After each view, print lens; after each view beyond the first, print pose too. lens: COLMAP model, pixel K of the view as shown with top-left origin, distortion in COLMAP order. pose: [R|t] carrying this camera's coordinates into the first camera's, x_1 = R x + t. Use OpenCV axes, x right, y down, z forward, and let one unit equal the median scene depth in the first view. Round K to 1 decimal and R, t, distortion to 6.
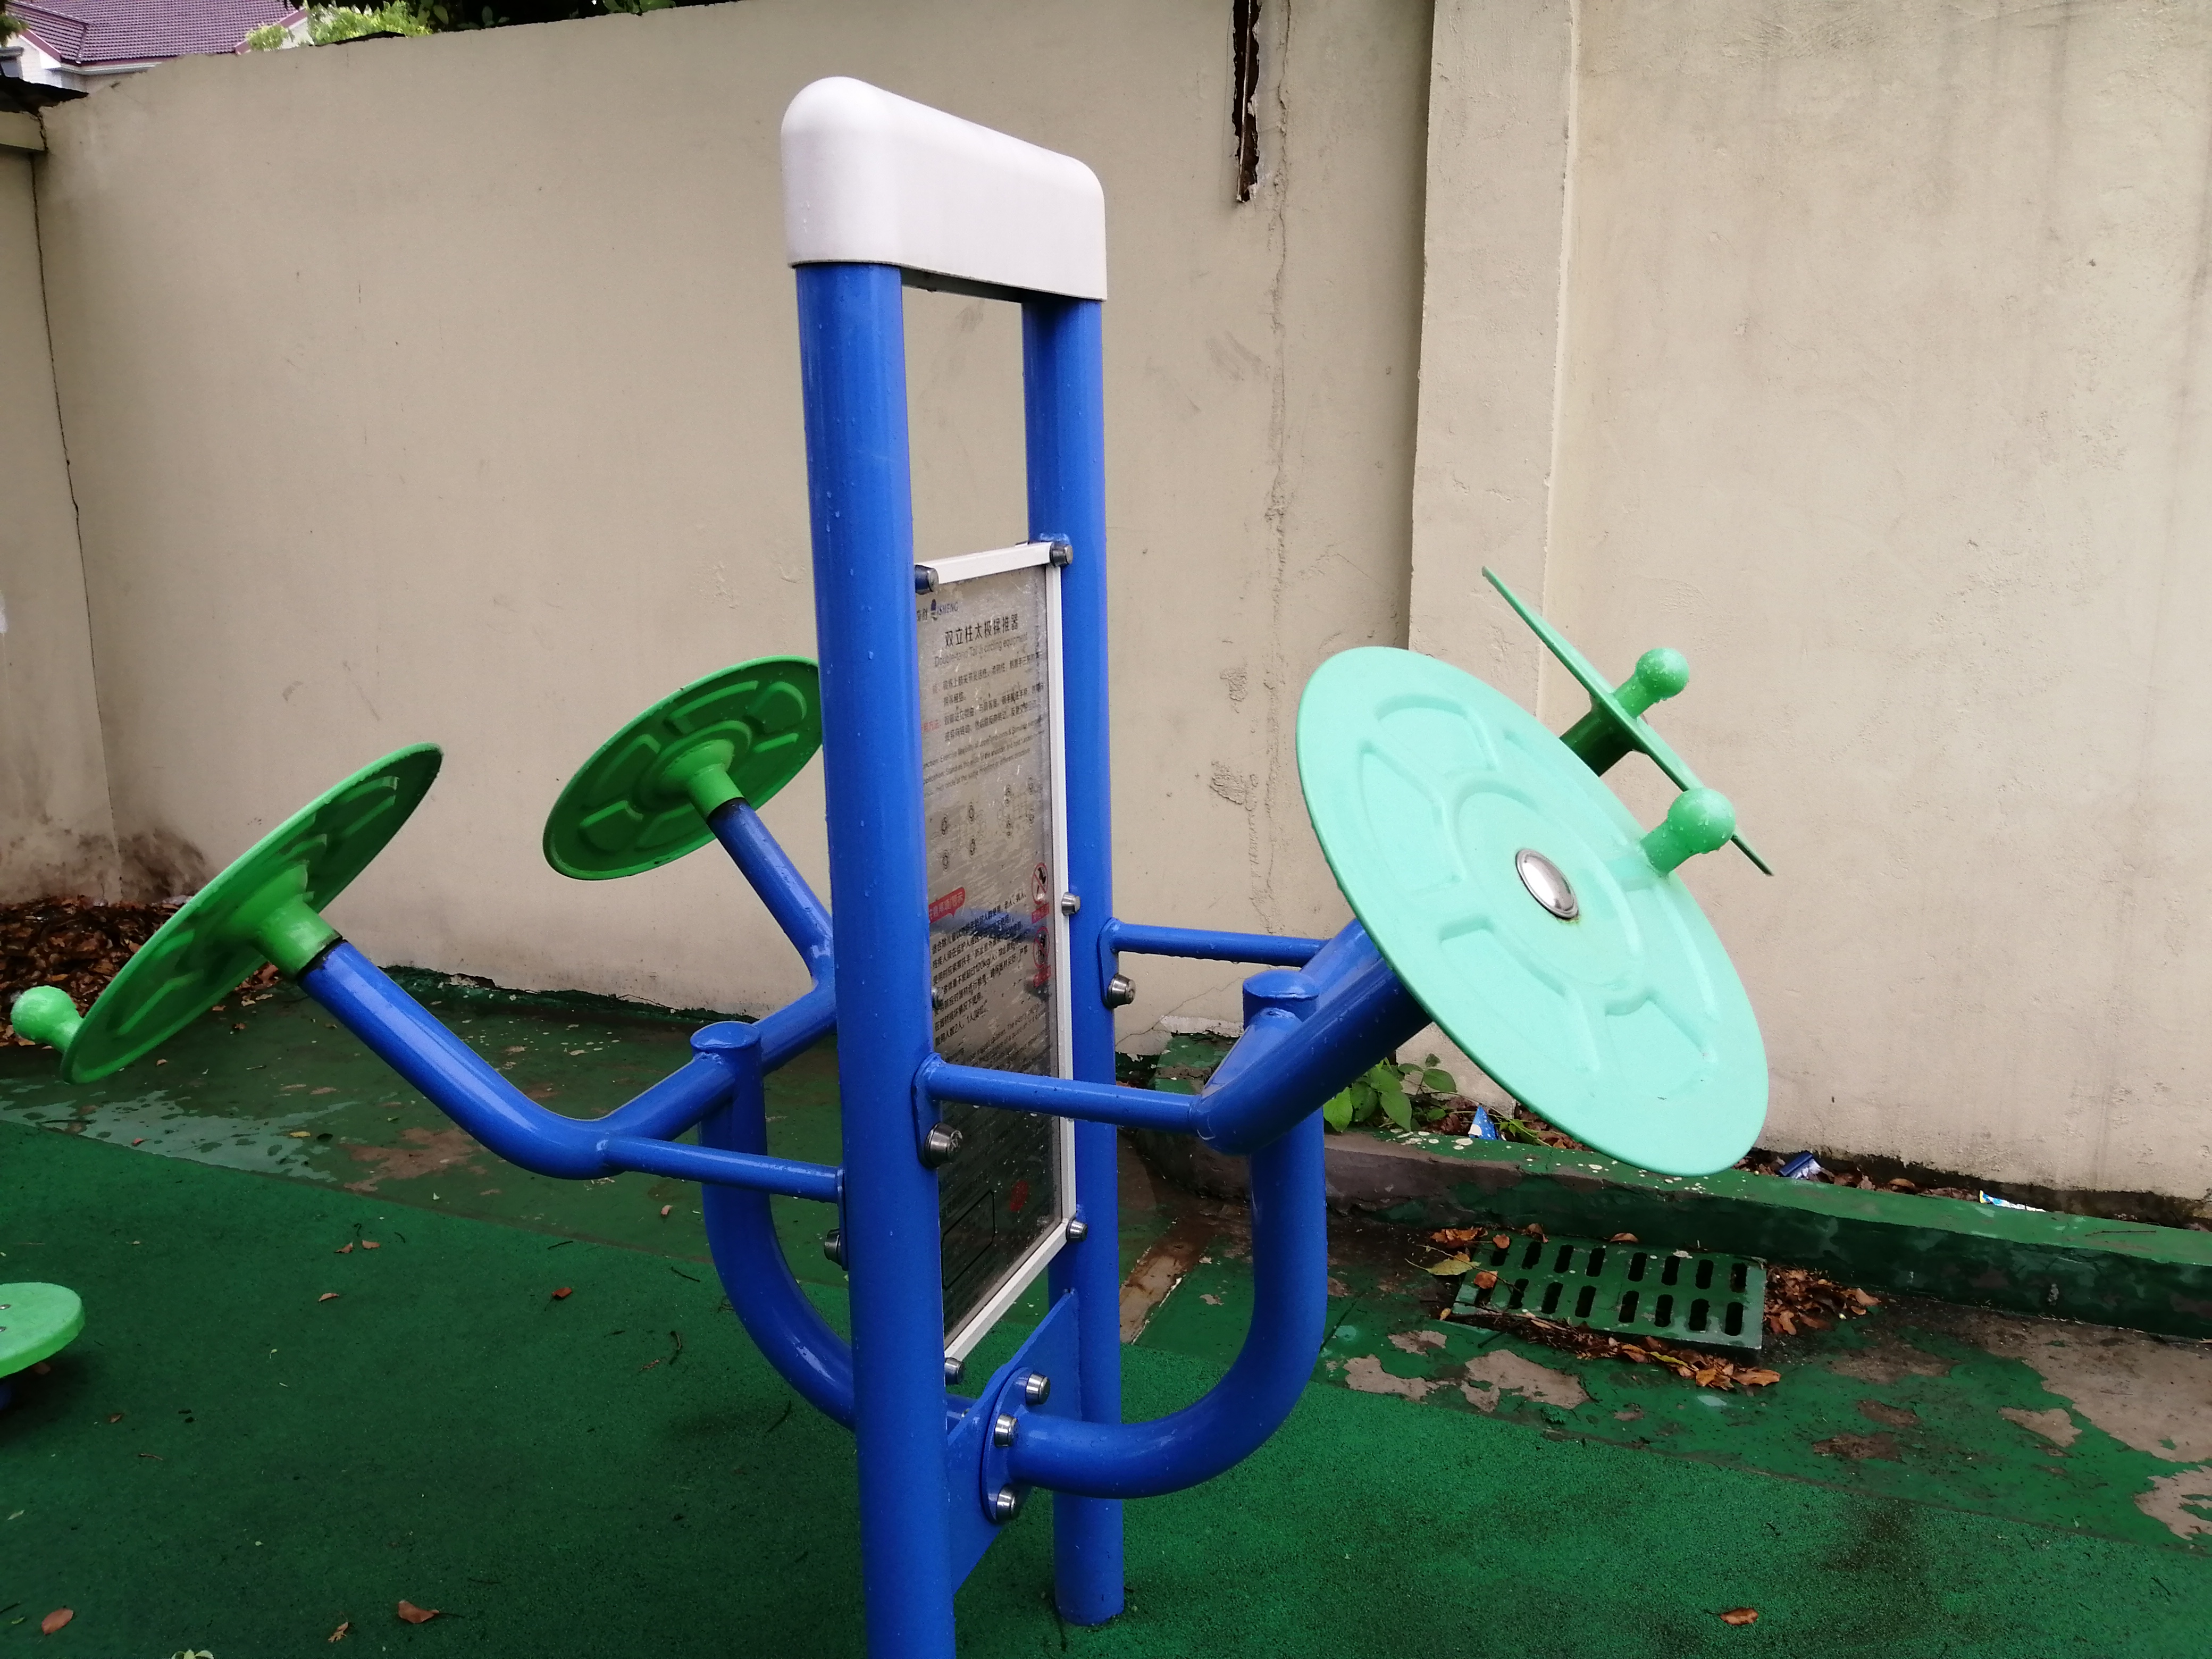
lens RADIAL K [[1740.7, 0, 1106.0], [0, 1740.7, 829.5], [0, 0, 1]] dist [0.046787, -0.091230]
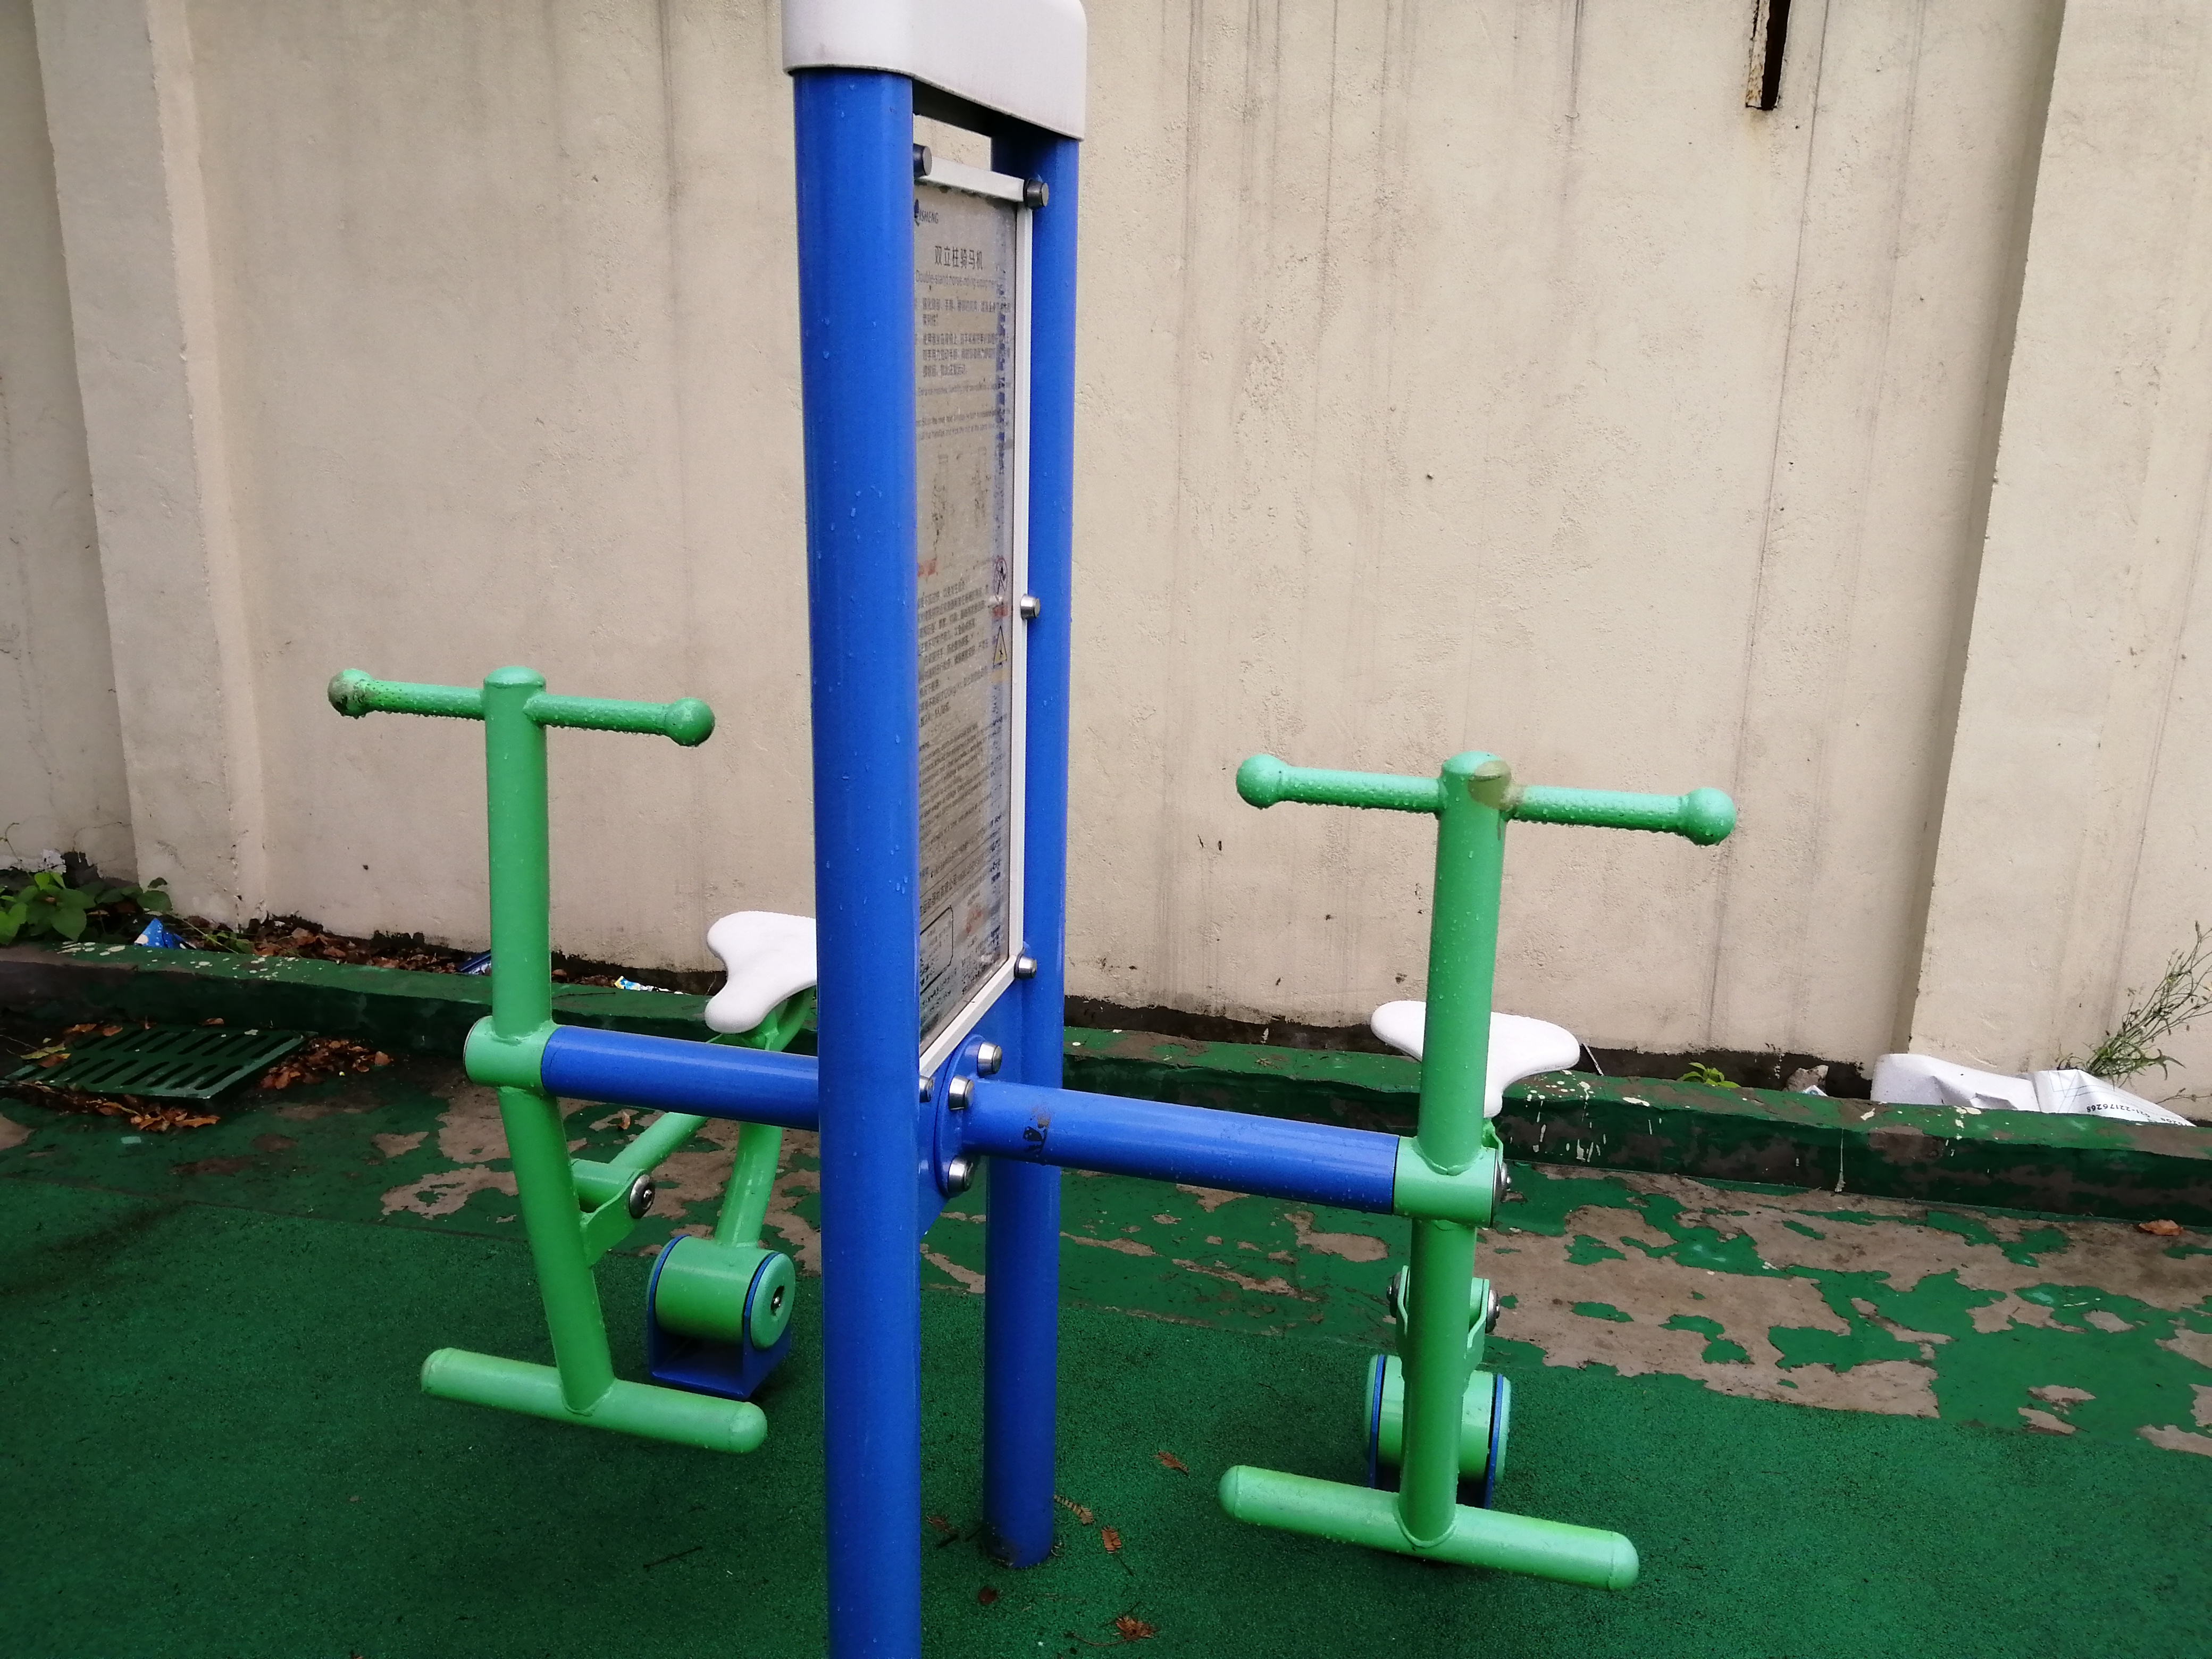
lens RADIAL K [[1740.7, 0, 1106.0], [0, 1740.7, 829.5], [0, 0, 1]] dist [0.046787, -0.091230]
pose [[0.979287, -0.019074, 0.201574, 0.587289], [0.006870, 0.998110, 0.061070, 0.037240], [-0.202358, -0.058420, 0.977568, -0.217448]]
